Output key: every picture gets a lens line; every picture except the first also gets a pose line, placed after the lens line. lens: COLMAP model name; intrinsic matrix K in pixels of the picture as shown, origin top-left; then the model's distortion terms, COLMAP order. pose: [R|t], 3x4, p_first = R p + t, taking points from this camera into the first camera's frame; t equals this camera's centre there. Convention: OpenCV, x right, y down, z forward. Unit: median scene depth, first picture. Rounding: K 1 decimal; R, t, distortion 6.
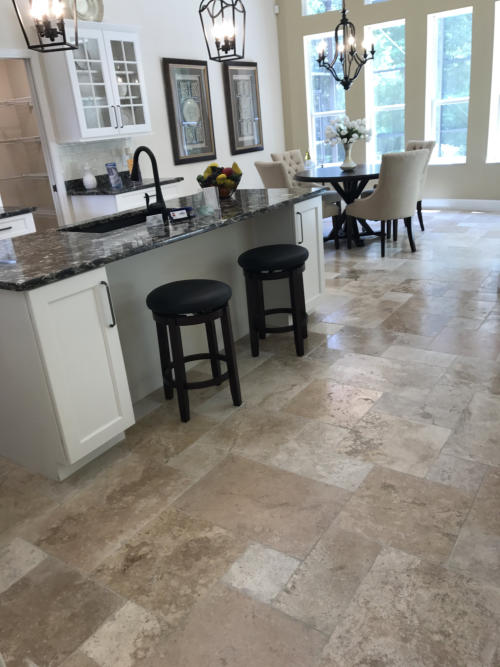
lens RADIAL K [[548.3, 0, 252.4], [0, 548.3, 334.1], [0, 0, 1]] dist [0.025491, -0.034138]
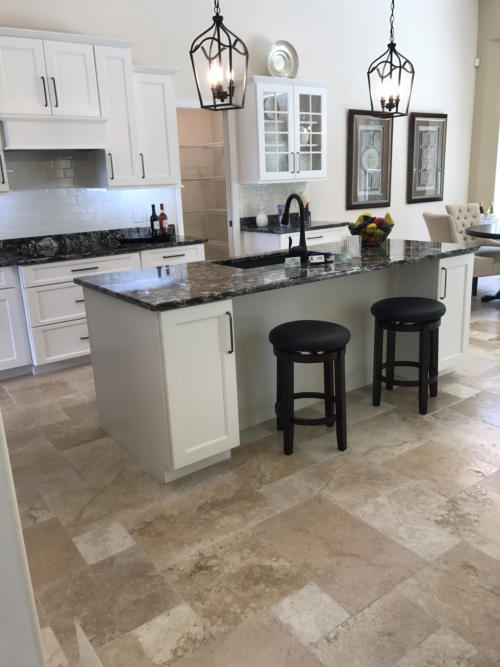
lens RADIAL K [[548.3, 0, 252.4], [0, 548.3, 334.1], [0, 0, 1]] dist [0.025491, -0.034138]
pose [[0.939638, 0.142152, -0.311245, 0.111684], [-0.162883, 0.985772, -0.041516, -0.011983], [0.300915, 0.089706, 0.949422, -0.030774]]
